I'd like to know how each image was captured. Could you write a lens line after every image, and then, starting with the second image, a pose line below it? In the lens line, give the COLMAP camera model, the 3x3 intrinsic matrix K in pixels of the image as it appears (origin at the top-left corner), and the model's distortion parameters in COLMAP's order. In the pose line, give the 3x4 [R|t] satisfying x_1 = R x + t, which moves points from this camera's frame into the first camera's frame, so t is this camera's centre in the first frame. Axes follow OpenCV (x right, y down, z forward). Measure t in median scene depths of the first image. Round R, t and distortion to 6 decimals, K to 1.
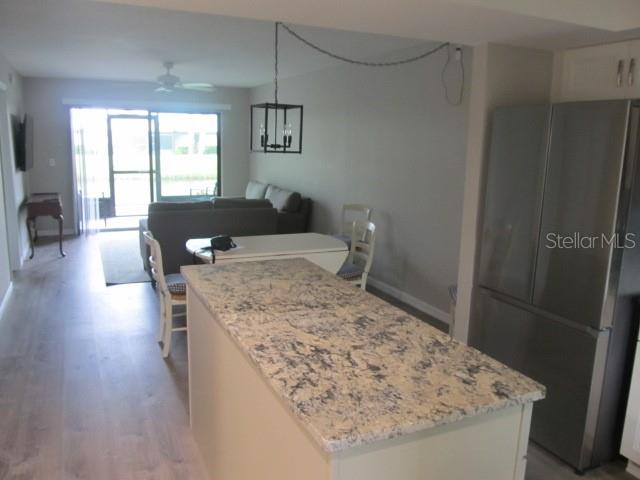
lens RADIAL K [[528.0, 0, 321.4], [0, 528.0, 241.1], [0, 0, 1]] dist [-0.047399, -0.002925]
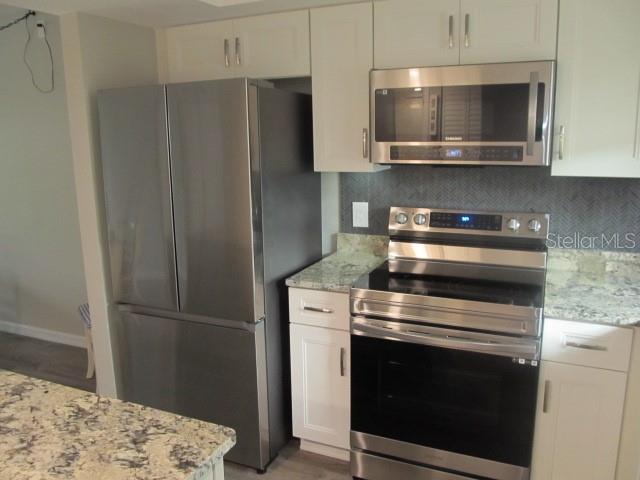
lens RADIAL K [[528.0, 0, 322.9], [0, 528.0, 237.6], [0, 0, 1]] dist [-0.047399, -0.002925]
pose [[0.755535, -0.162228, 0.634704, 0.061871], [0.158756, 0.985315, 0.062863, -0.031400], [-0.635581, 0.053268, 0.770194, 0.241171]]
